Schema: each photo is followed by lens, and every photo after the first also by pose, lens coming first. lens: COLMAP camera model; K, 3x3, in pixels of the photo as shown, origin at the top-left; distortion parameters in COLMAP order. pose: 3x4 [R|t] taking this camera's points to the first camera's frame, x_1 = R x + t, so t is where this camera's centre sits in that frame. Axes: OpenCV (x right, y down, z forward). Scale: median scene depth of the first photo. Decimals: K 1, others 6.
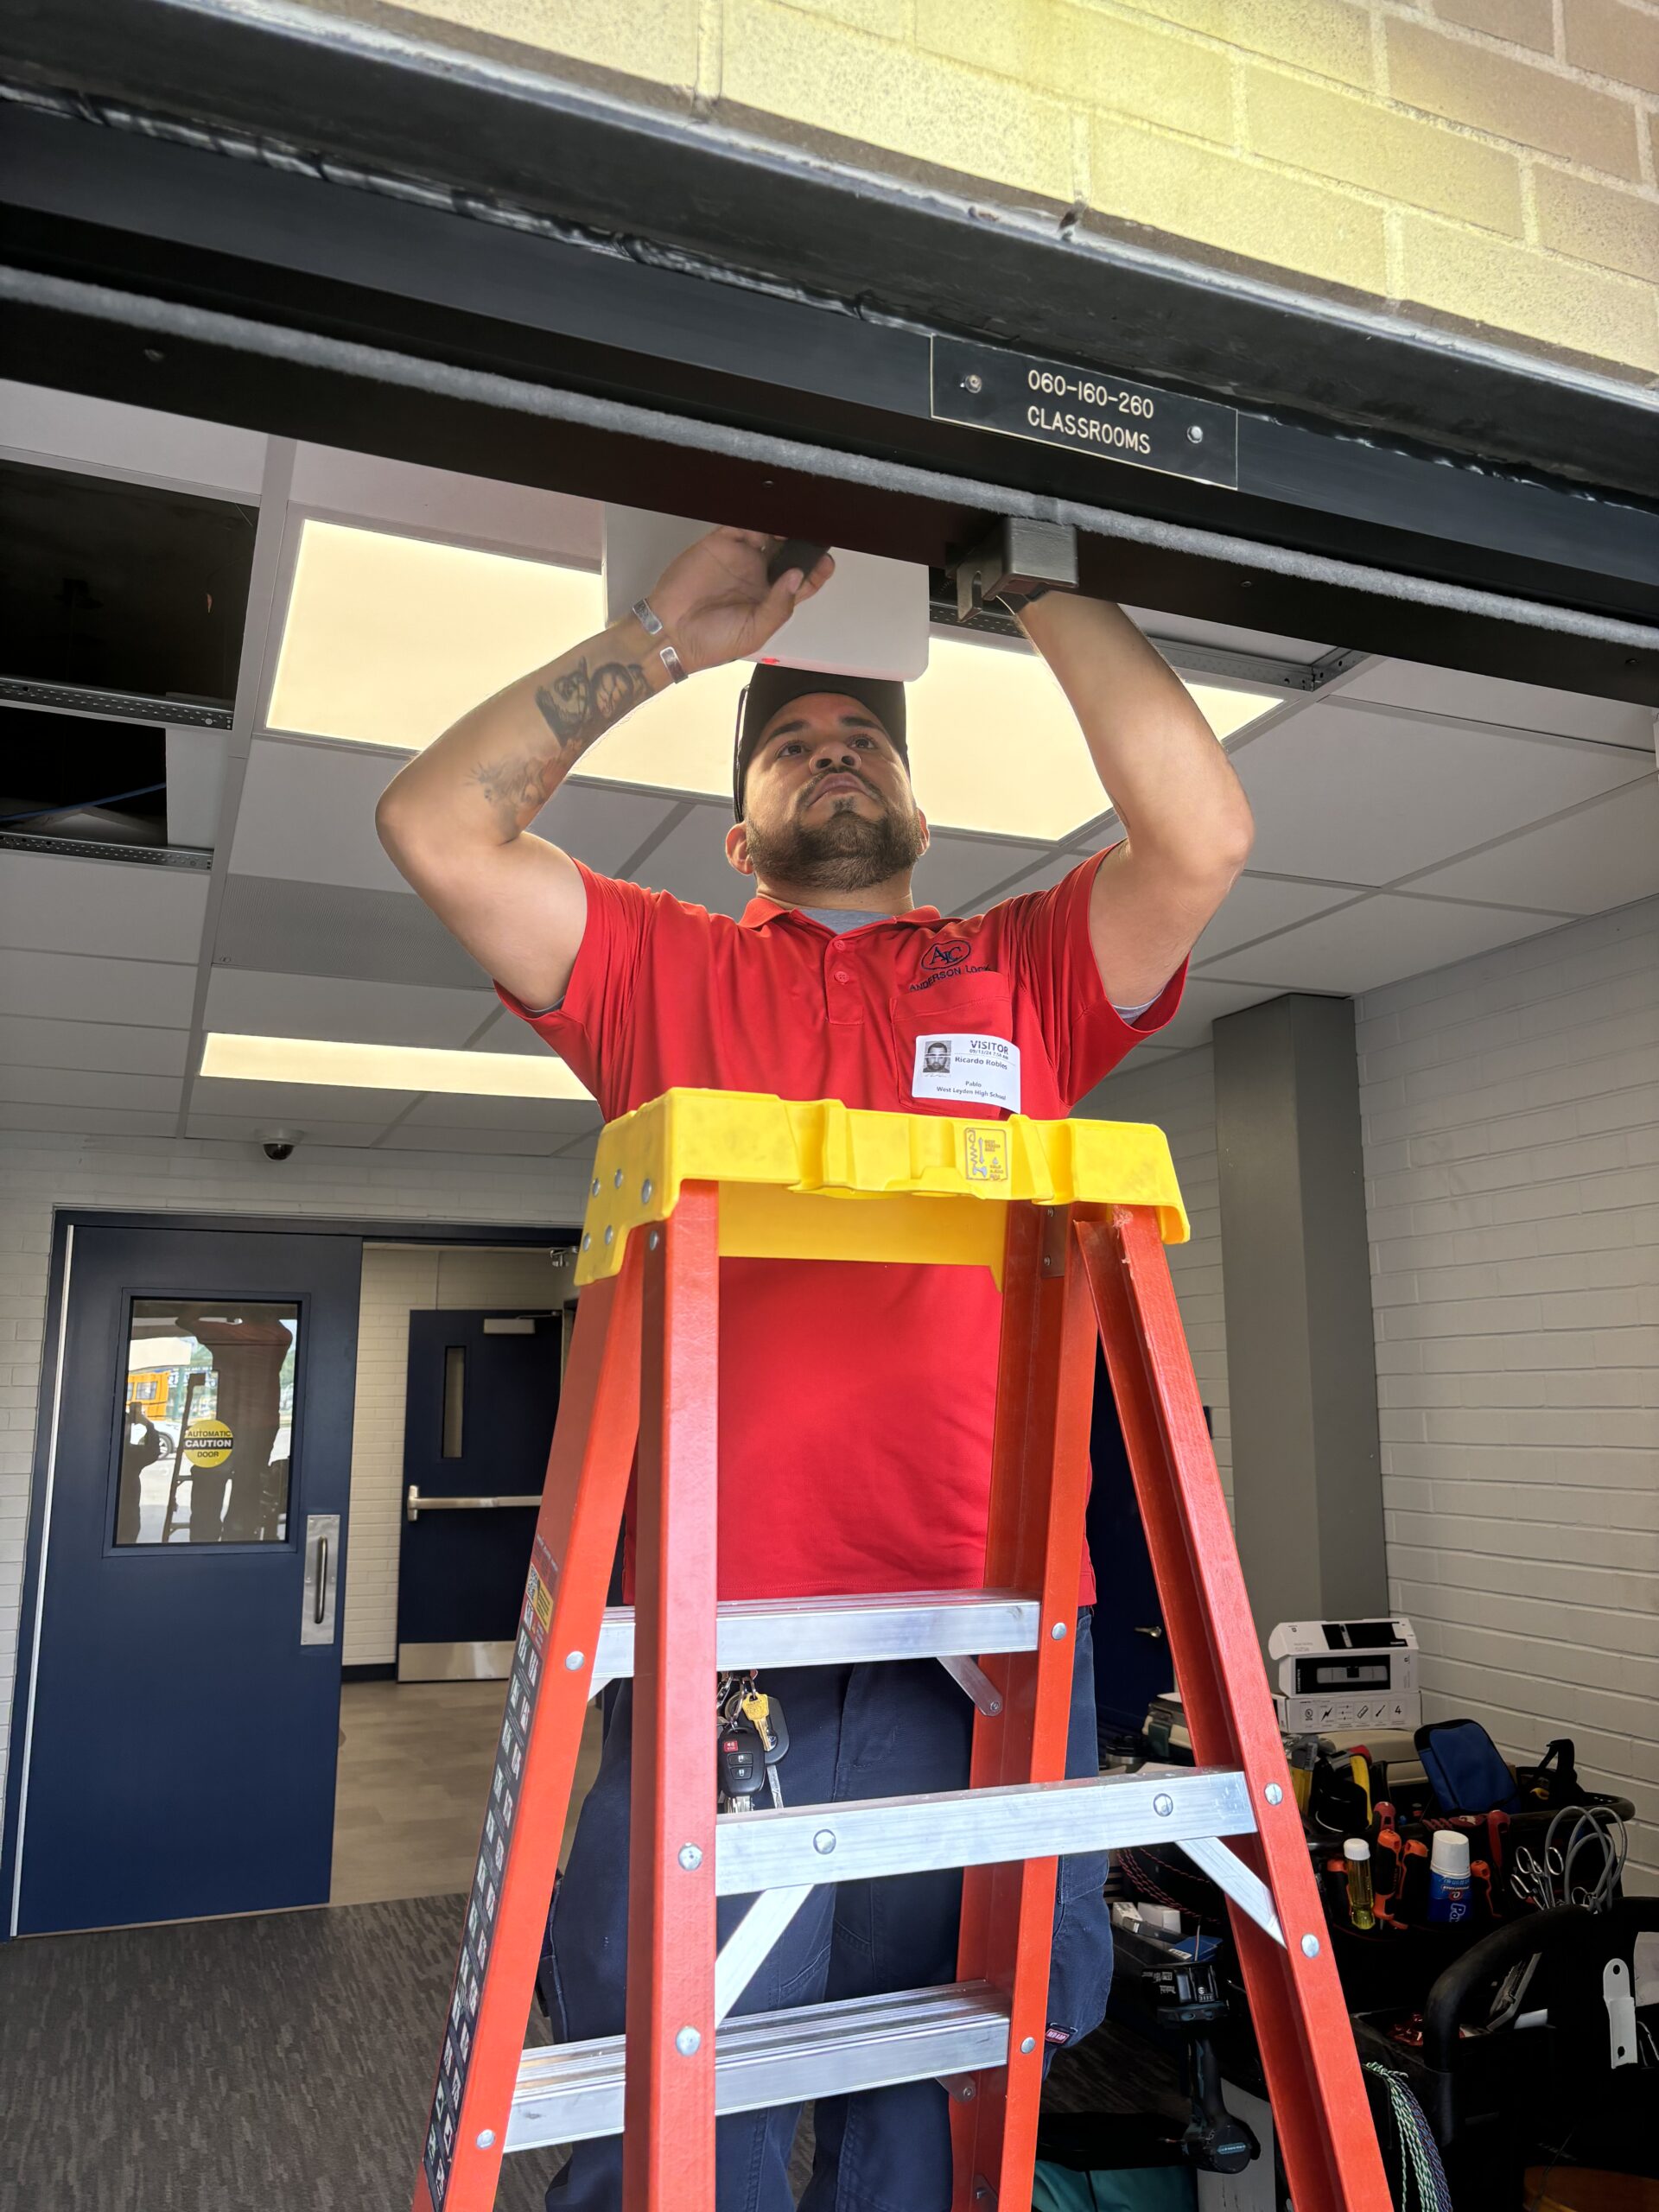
lens RADIAL K [[1643.8, 0, 819.0], [0, 1643.8, 1118.8], [0, 0, 1]] dist [0.098915, -0.112721]
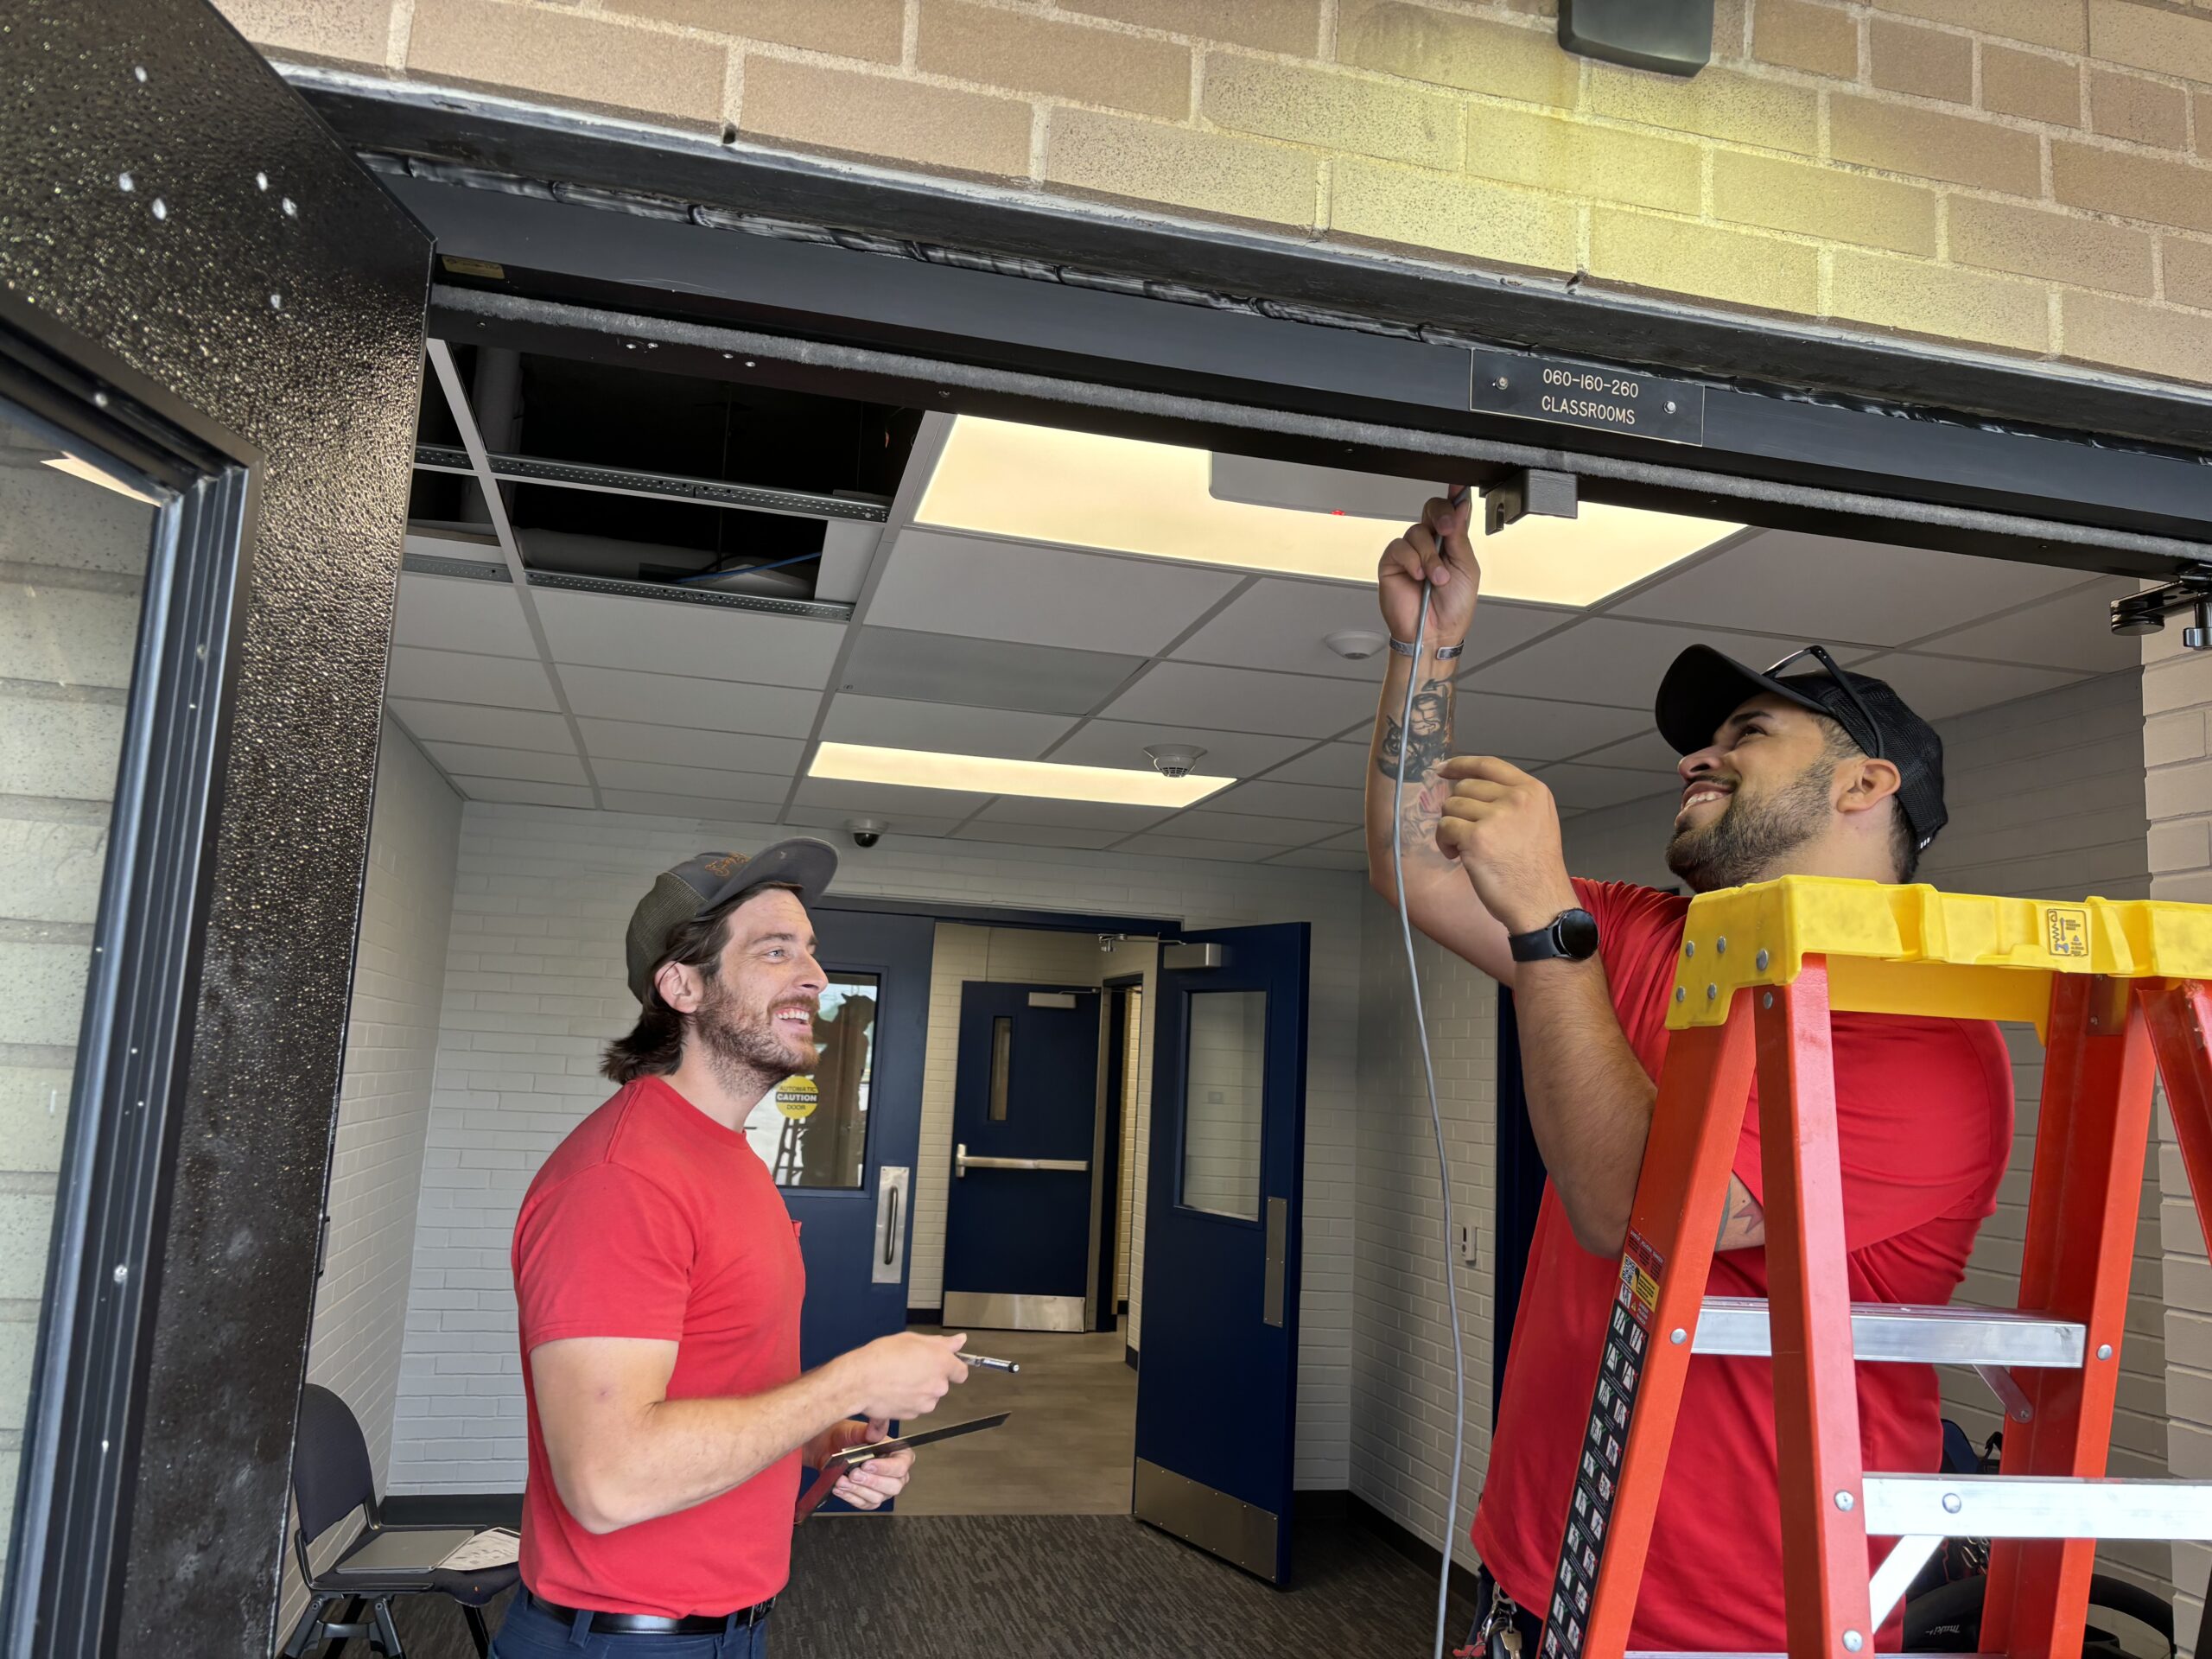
lens RADIAL K [[1666.5, 0, 1112.0], [0, 1666.5, 825.5], [0, 0, 1]] dist [0.016444, 0.007247]
pose [[0.989480, 0.030873, -0.141334, -0.020134], [-0.028292, 0.999395, 0.020234, -0.089776], [0.141873, -0.016022, 0.989755, -0.416510]]
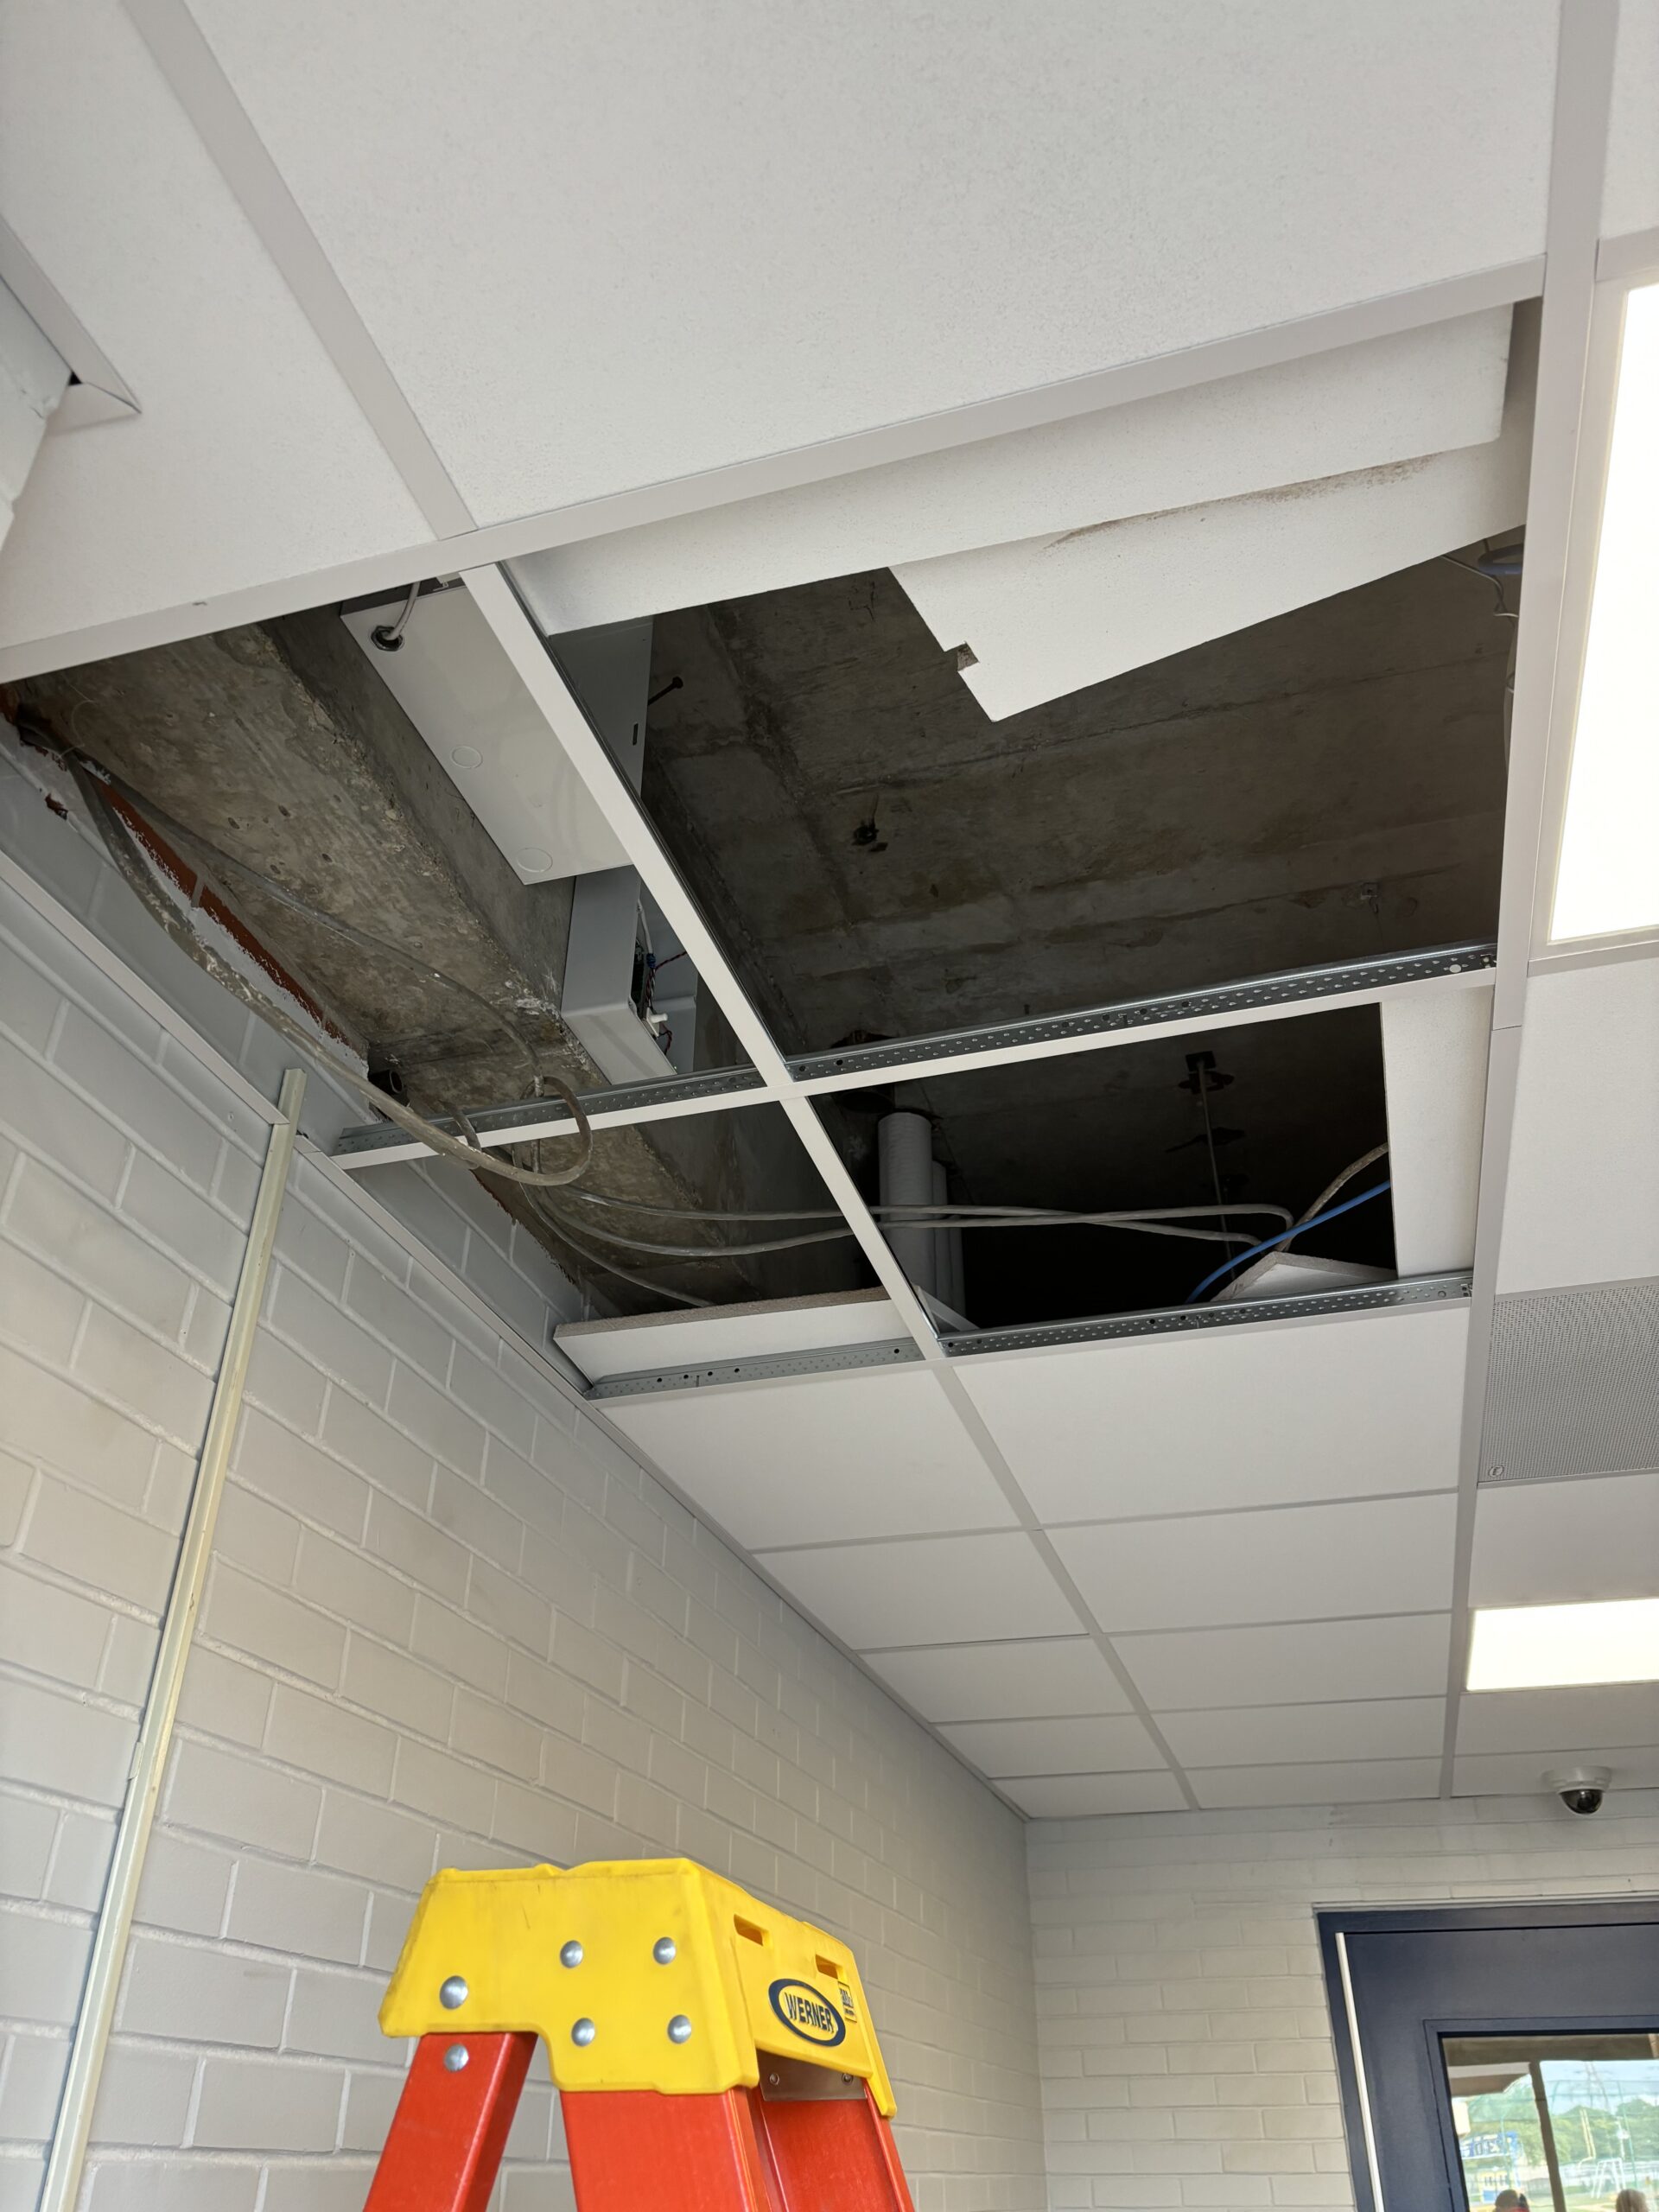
lens RADIAL K [[1666.5, 0, 834.9], [0, 1666.5, 1100.1], [0, 0, 1]] dist [0.016444, 0.007247]
pose [[0.787264, -0.328520, -0.521814, -0.529342], [0.097463, 0.901913, -0.420778, 0.105823], [0.608864, 0.280406, 0.742063, 0.907763]]
